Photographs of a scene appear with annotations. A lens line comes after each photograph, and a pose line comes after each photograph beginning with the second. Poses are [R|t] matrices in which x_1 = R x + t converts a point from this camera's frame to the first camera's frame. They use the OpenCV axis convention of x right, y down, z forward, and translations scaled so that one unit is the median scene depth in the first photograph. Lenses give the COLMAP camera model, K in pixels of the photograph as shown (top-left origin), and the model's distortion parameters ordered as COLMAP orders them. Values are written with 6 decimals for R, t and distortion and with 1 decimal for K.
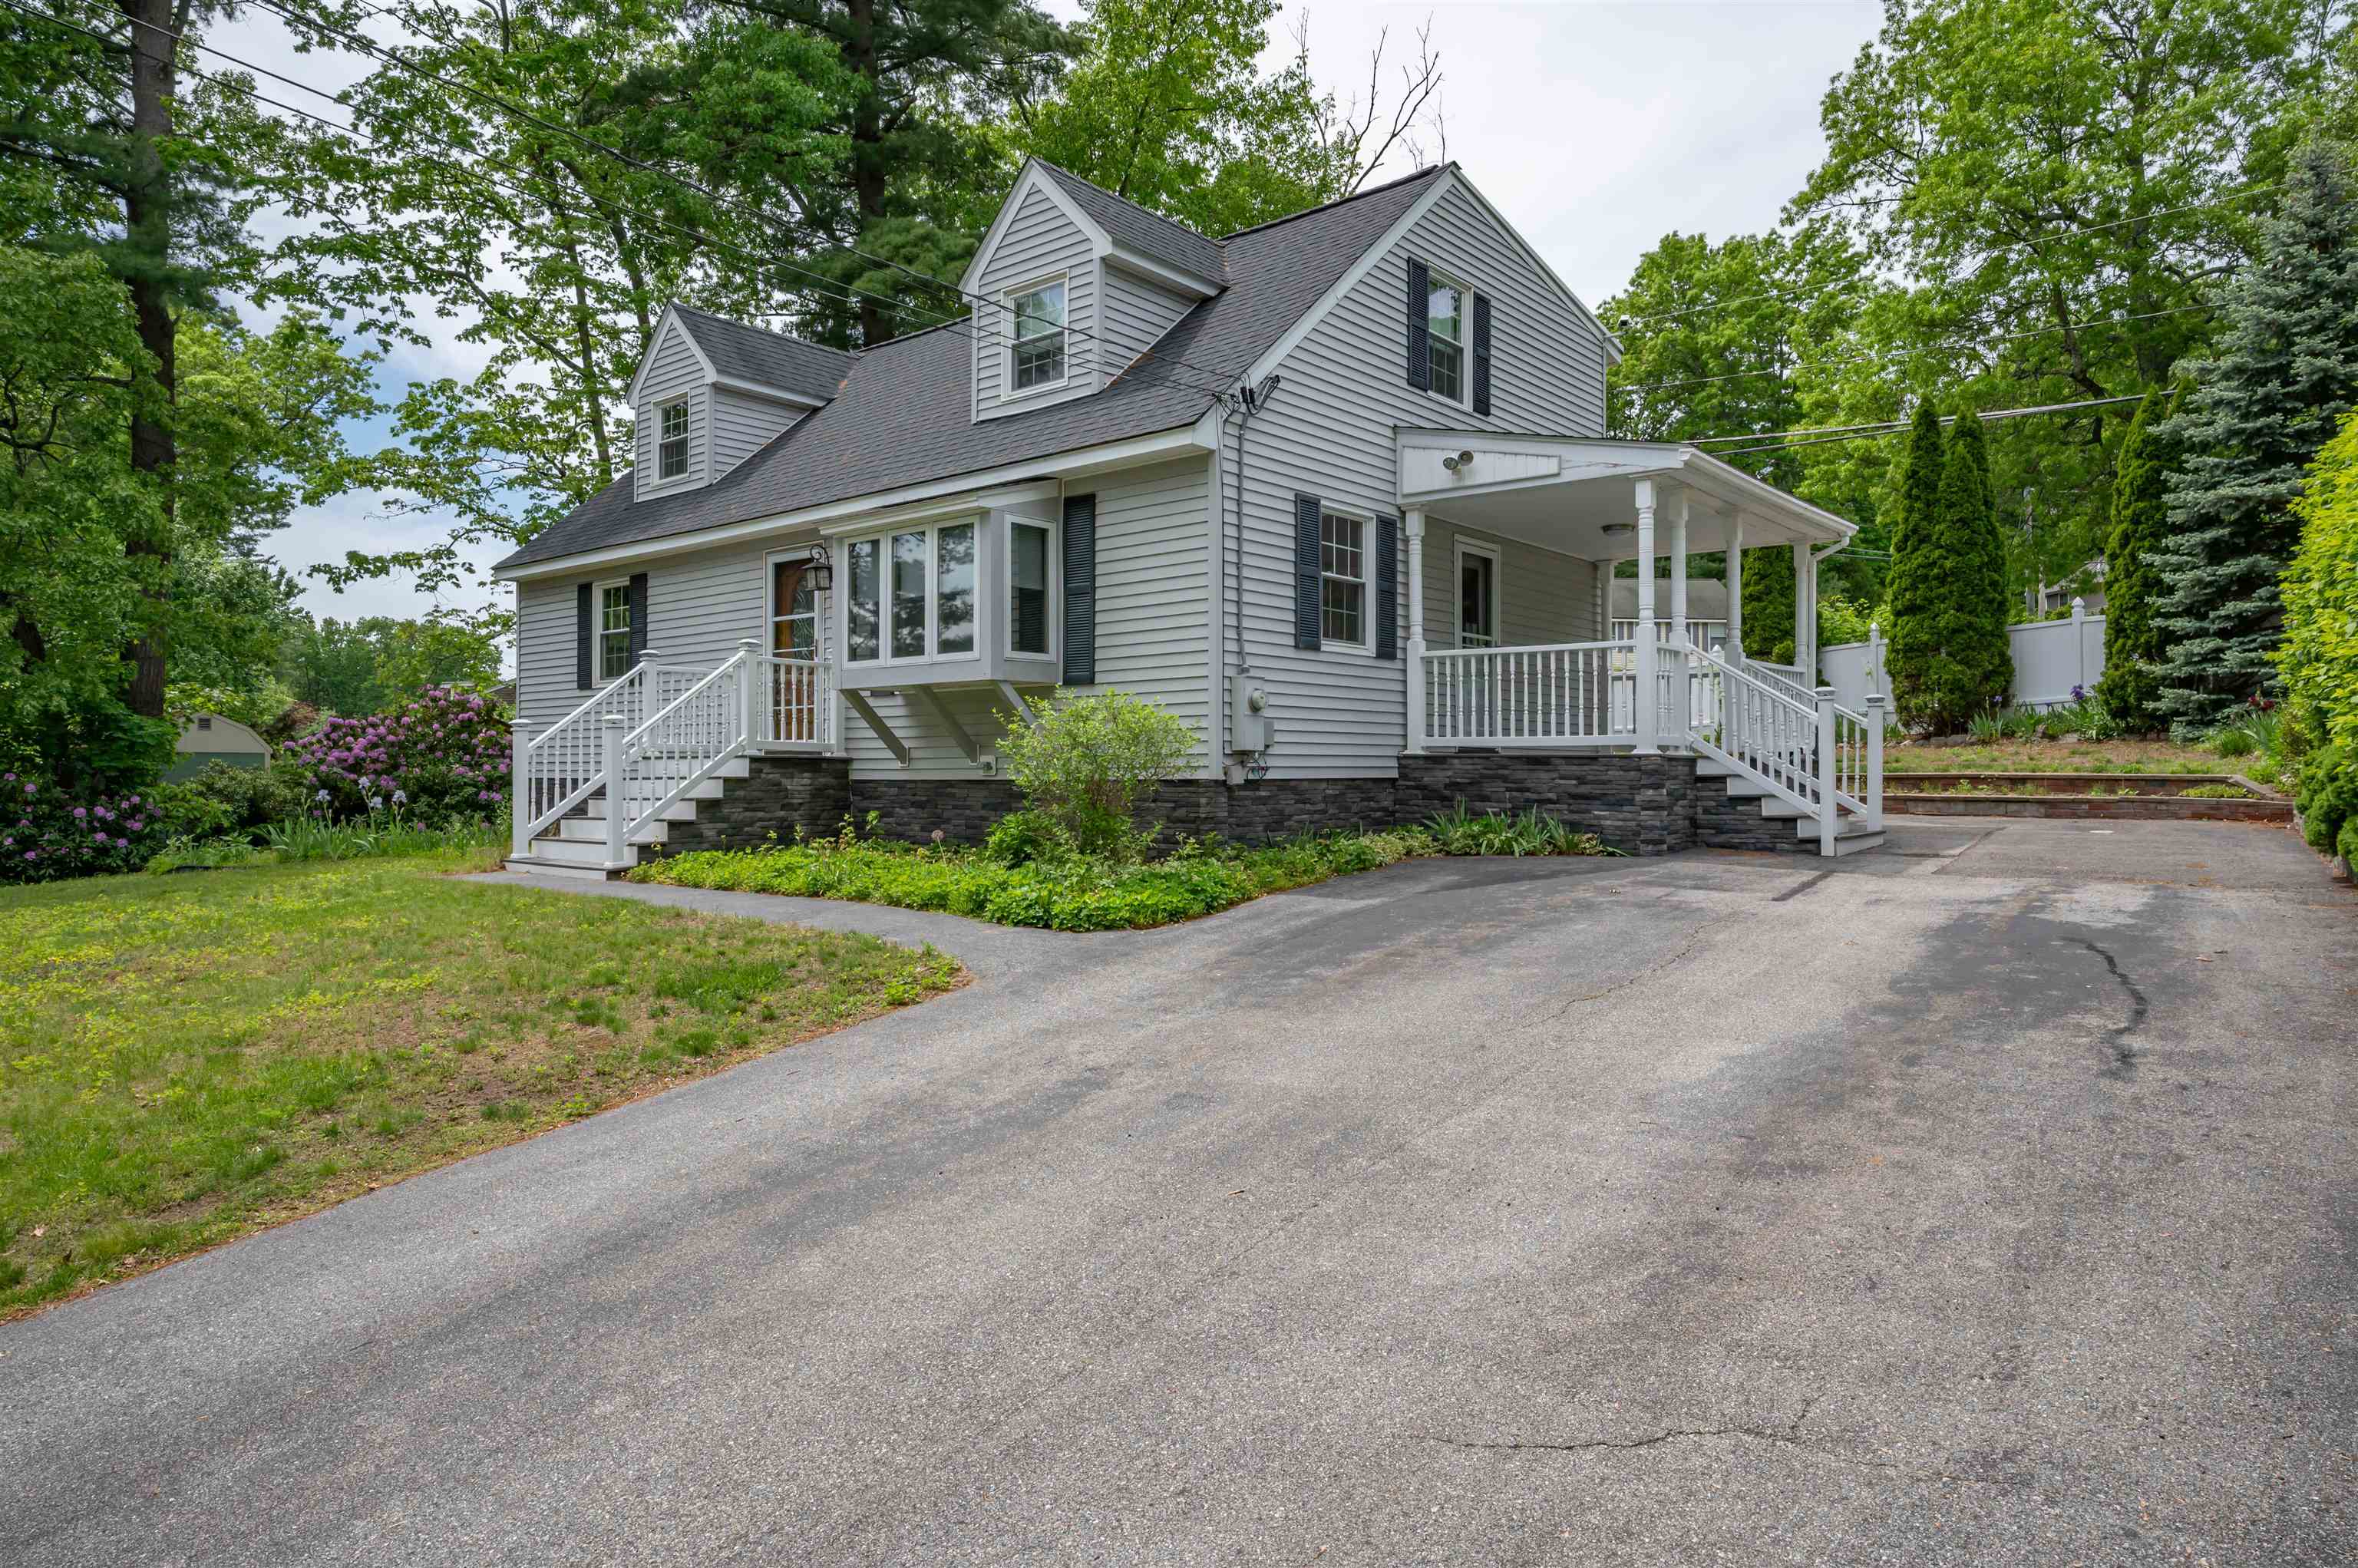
lens RADIAL K [[1407.2, 0, 1182.6], [0, 1407.2, 768.5], [0, 0, 1]] dist [-0.003560, -0.000439]
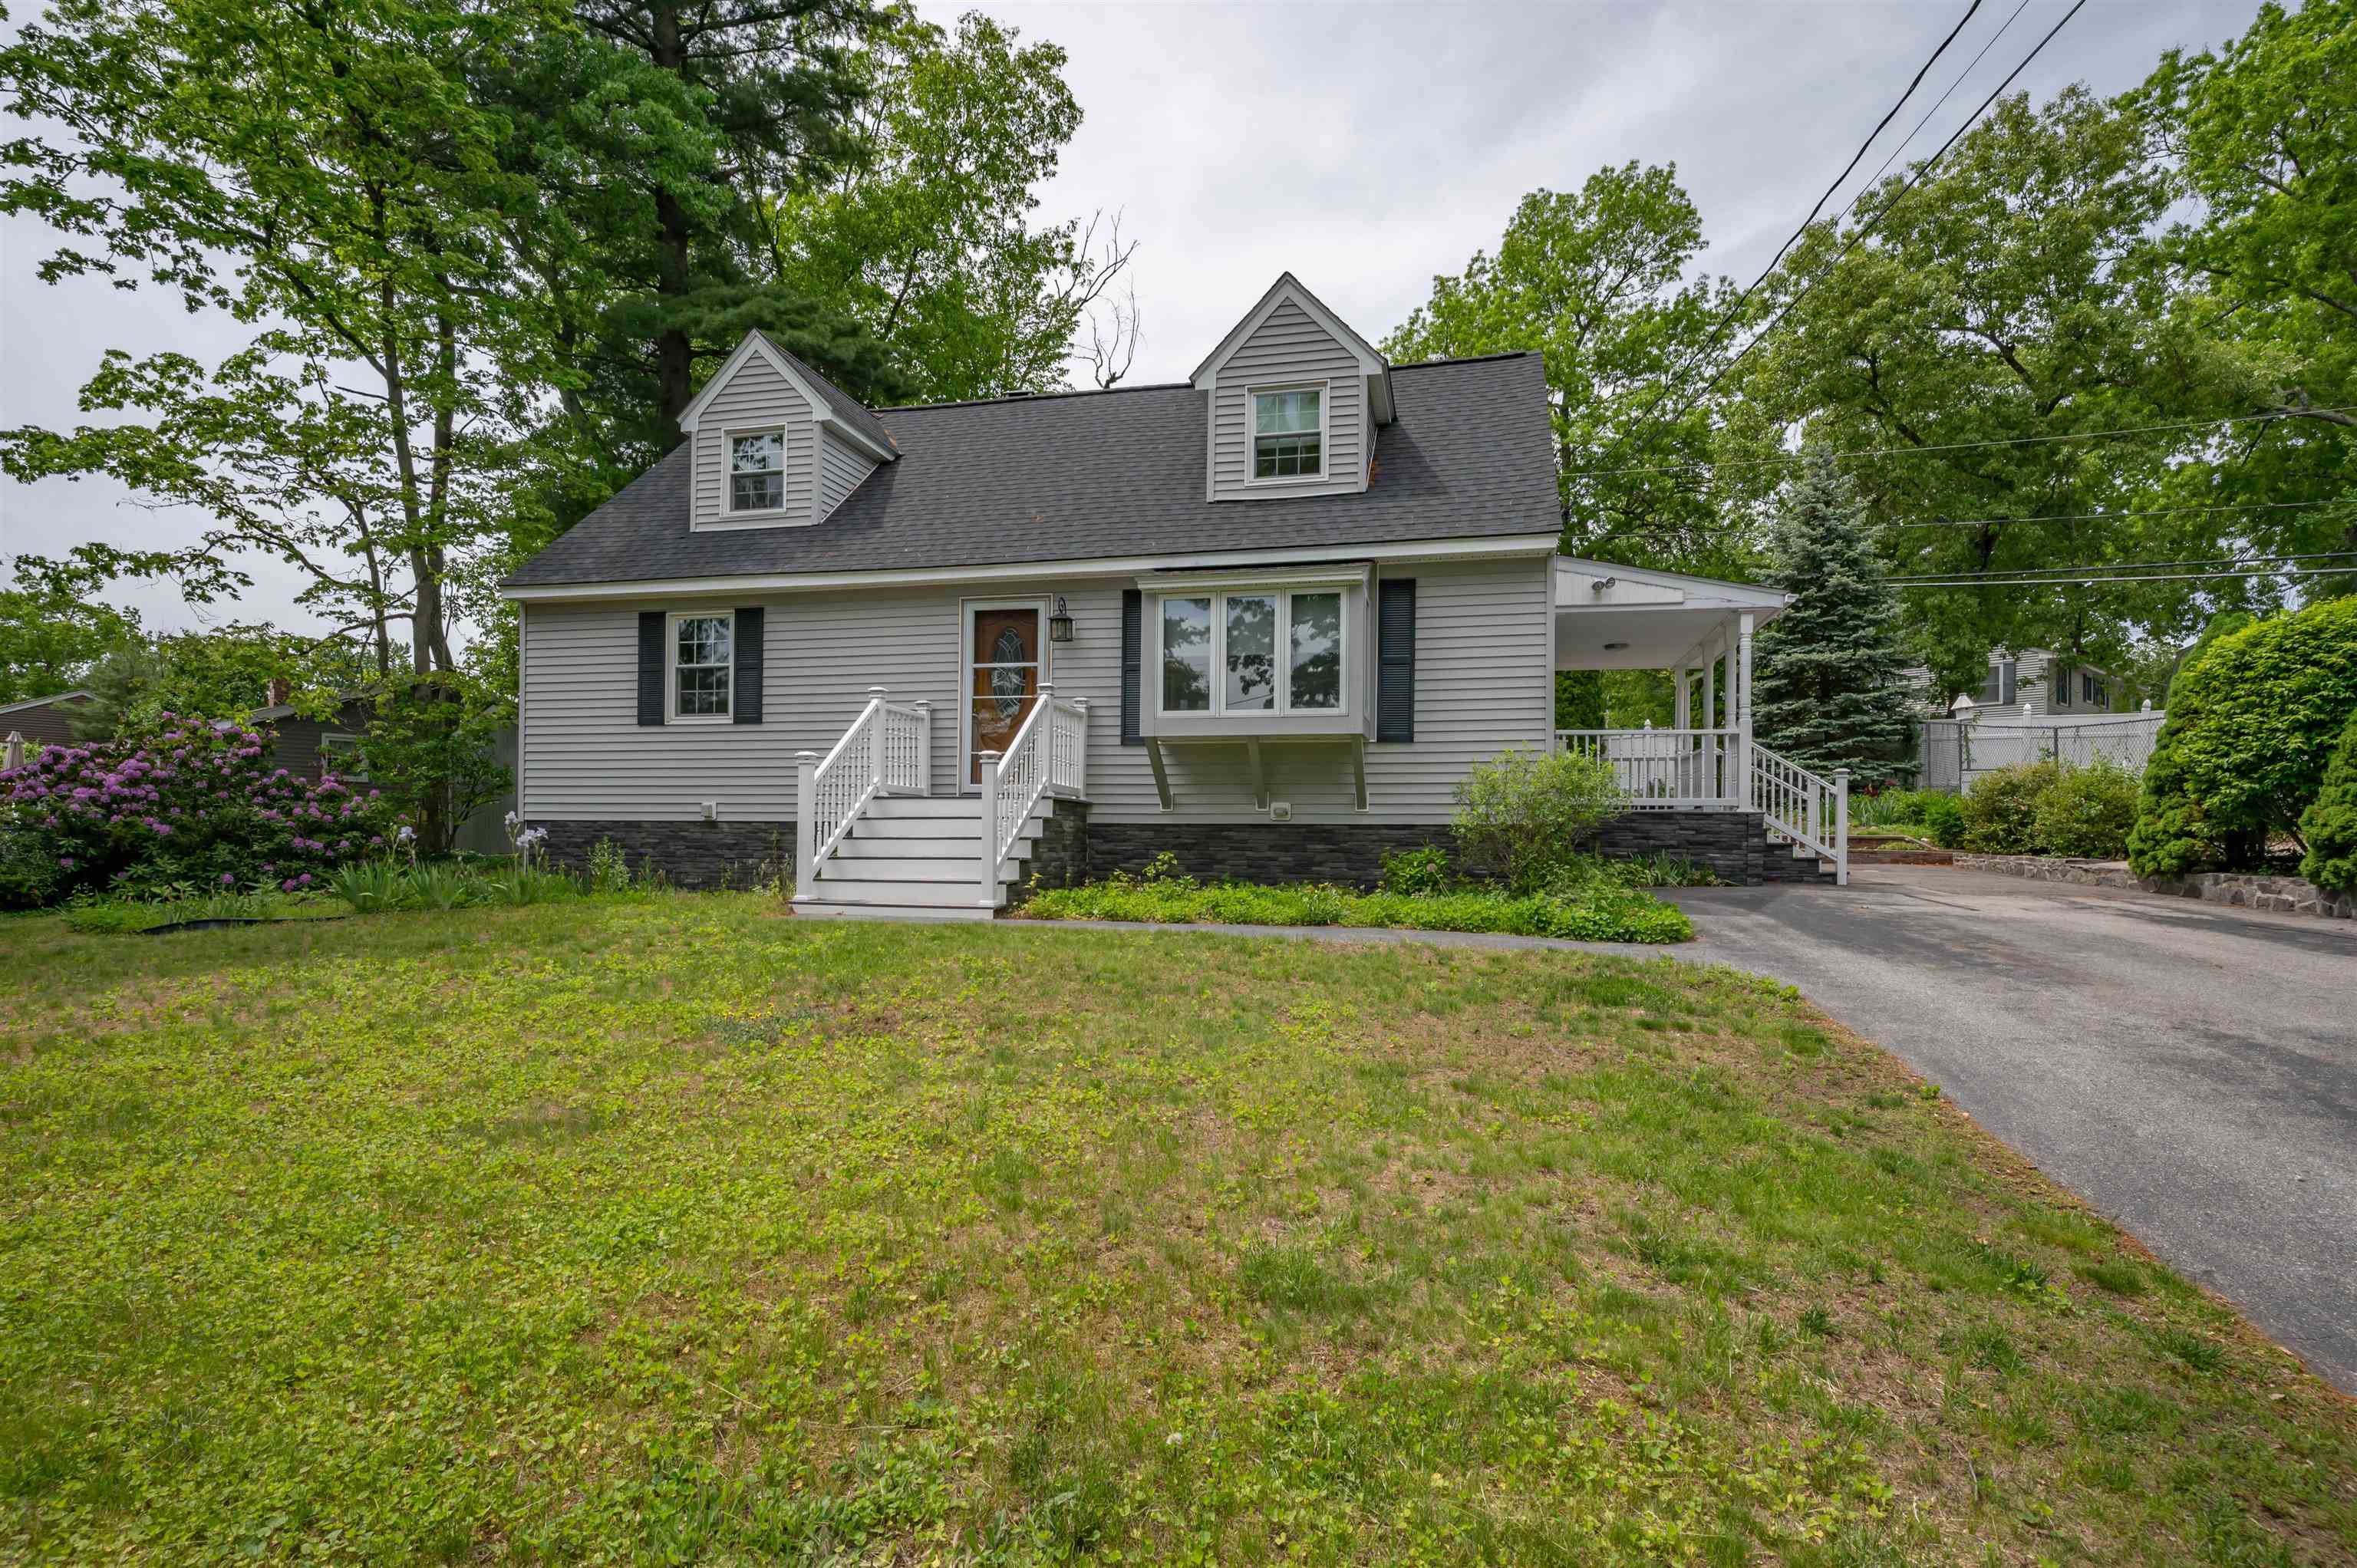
lens RADIAL K [[1181.8, 0, 1140.0], [0, 1181.8, 840.9], [0, 0, 1]] dist [-0.002530, 0.000143]
pose [[0.894470, 0.011313, 0.446984, -0.621076], [-0.011464, 0.999931, -0.002366, 0.023603], [-0.446980, -0.003008, 0.894539, 0.197610]]
